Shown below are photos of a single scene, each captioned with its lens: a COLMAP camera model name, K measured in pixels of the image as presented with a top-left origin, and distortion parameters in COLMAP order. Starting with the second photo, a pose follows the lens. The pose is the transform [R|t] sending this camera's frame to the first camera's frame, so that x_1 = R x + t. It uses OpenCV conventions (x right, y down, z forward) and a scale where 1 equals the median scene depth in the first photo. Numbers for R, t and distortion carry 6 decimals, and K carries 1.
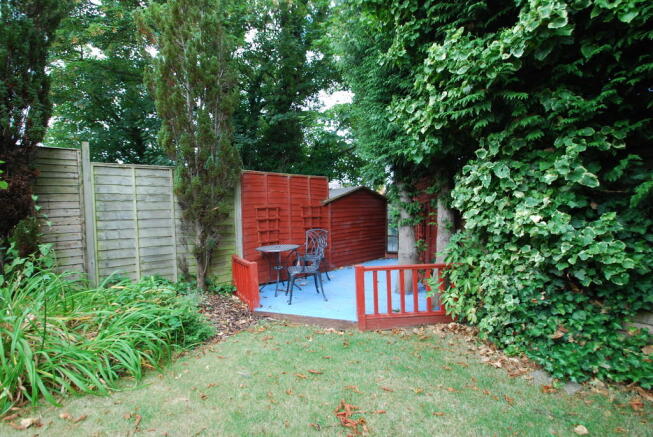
lens RADIAL K [[326.4, 0, 328.1], [0, 326.4, 217.5], [0, 0, 1]] dist [-0.012725, -0.000854]
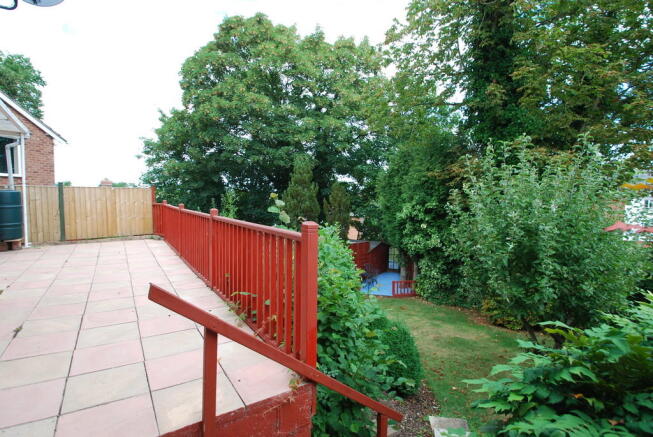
lens RADIAL K [[326.4, 0, 327.2], [0, 326.4, 217.9], [0, 0, 1]] dist [-0.012725, -0.000854]
pose [[0.993056, 0.028813, 0.114060, -1.112596], [-0.032977, 0.998851, 0.034788, -0.683344], [-0.112927, -0.038307, 0.992865, -2.606352]]
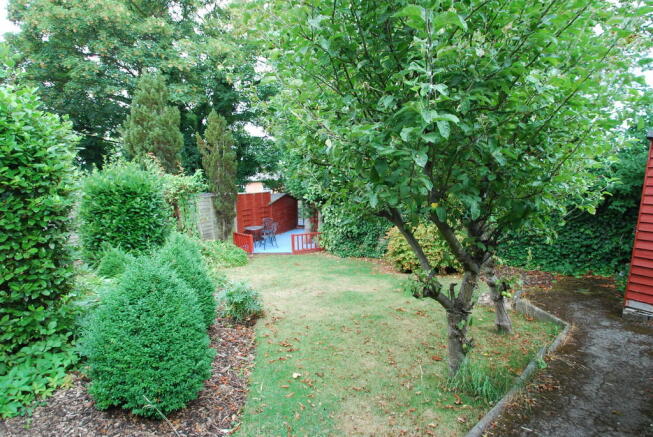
lens RADIAL K [[326.4, 0, 326.1], [0, 326.4, 217.7], [0, 0, 1]] dist [-0.012725, -0.000854]
pose [[0.956336, -0.035104, 0.290155, -0.485751], [0.002703, 0.993781, 0.111323, -0.344218], [-0.292258, -0.105678, 0.950483, -1.965800]]
